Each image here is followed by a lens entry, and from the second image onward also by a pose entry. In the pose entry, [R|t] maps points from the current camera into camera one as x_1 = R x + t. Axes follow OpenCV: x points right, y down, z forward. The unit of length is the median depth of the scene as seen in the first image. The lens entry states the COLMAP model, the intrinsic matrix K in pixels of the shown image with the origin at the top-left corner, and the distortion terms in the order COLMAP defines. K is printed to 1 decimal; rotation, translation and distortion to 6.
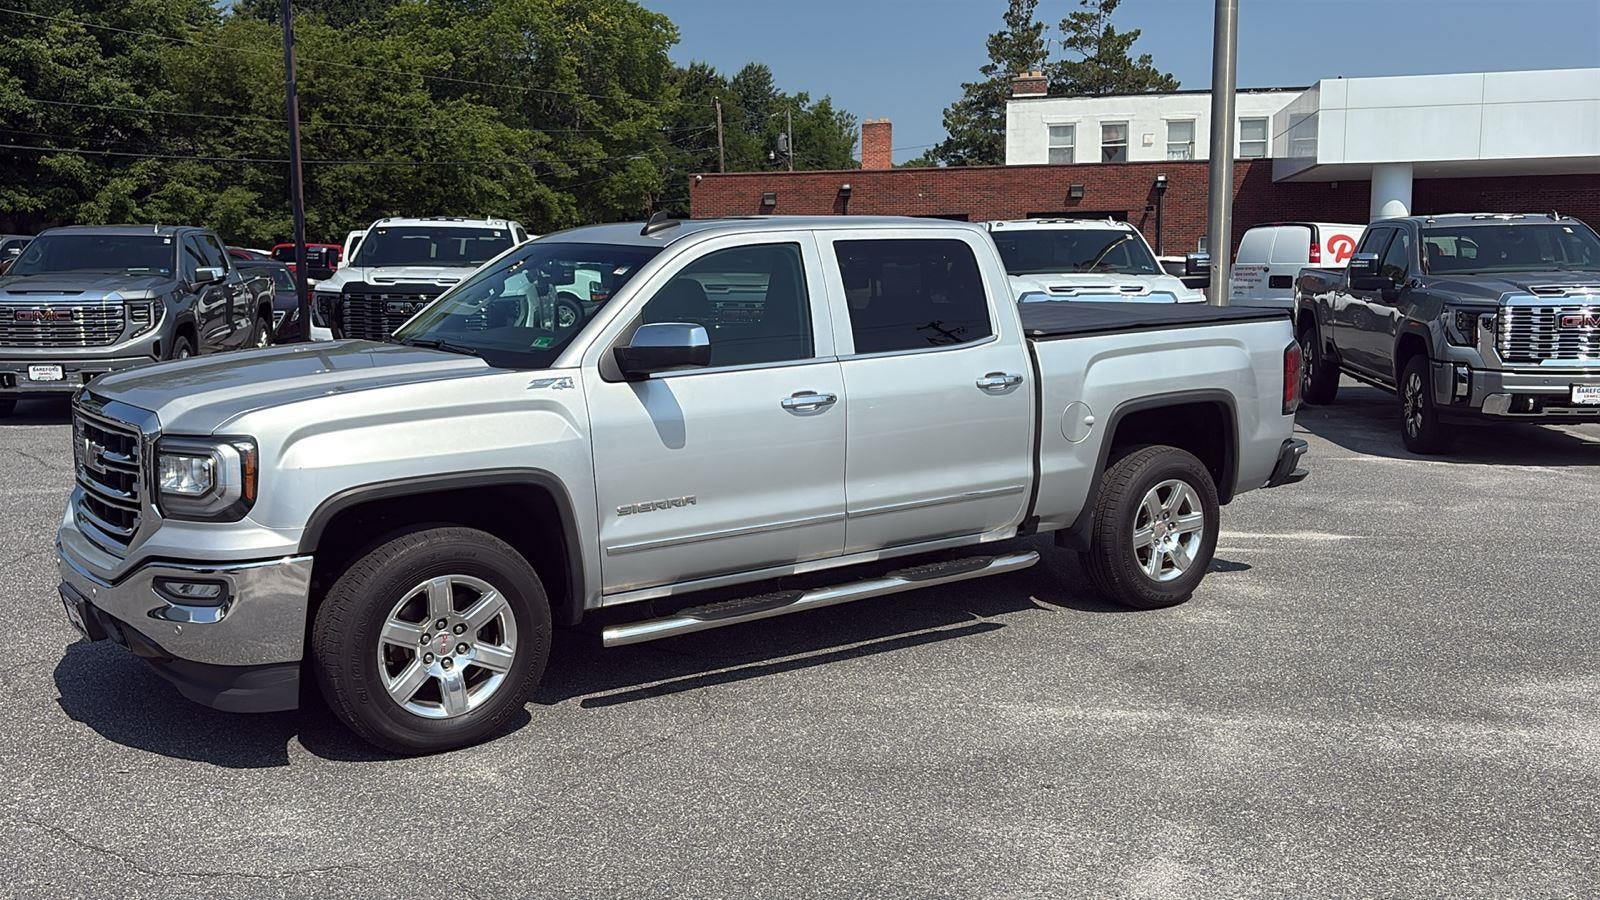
lens RADIAL K [[1444.4, 0, 788.6], [0, 1444.4, 454.8], [0, 0, 1]] dist [0.024130, -0.015321]
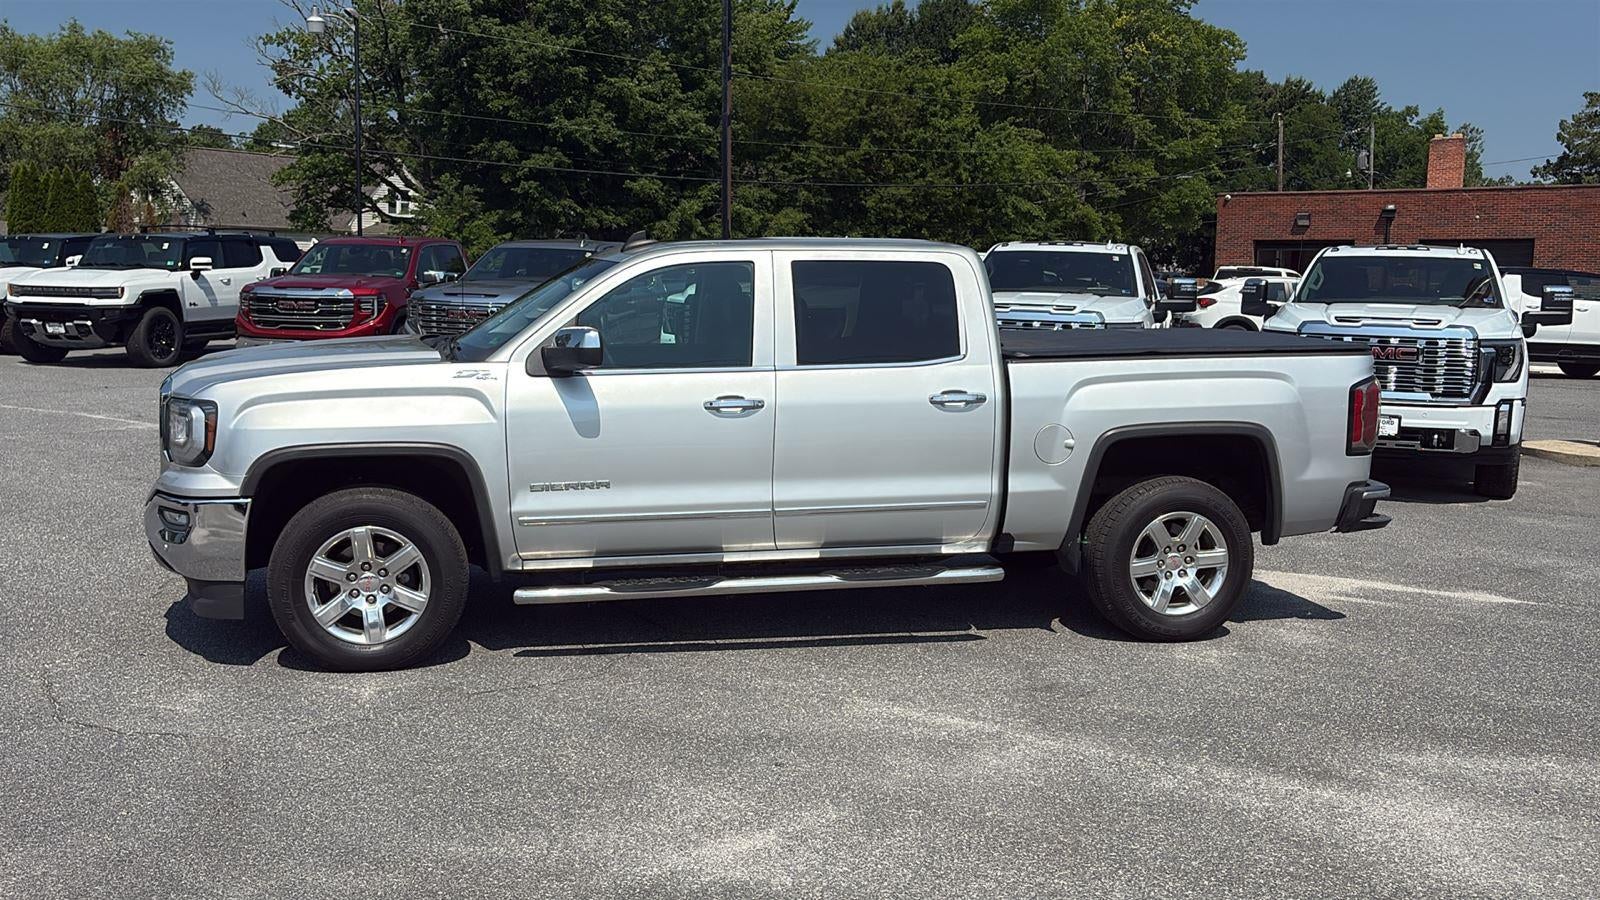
lens RADIAL K [[1446.2, 0, 804.9], [0, 1446.2, 452.1], [0, 0, 1]] dist [0.054945, -0.076693]
pose [[0.928398, 0.066103, -0.365660, 0.402637], [-0.072071, 0.997396, -0.002679, -0.001883], [0.364531, 0.028841, 0.930745, -0.005444]]
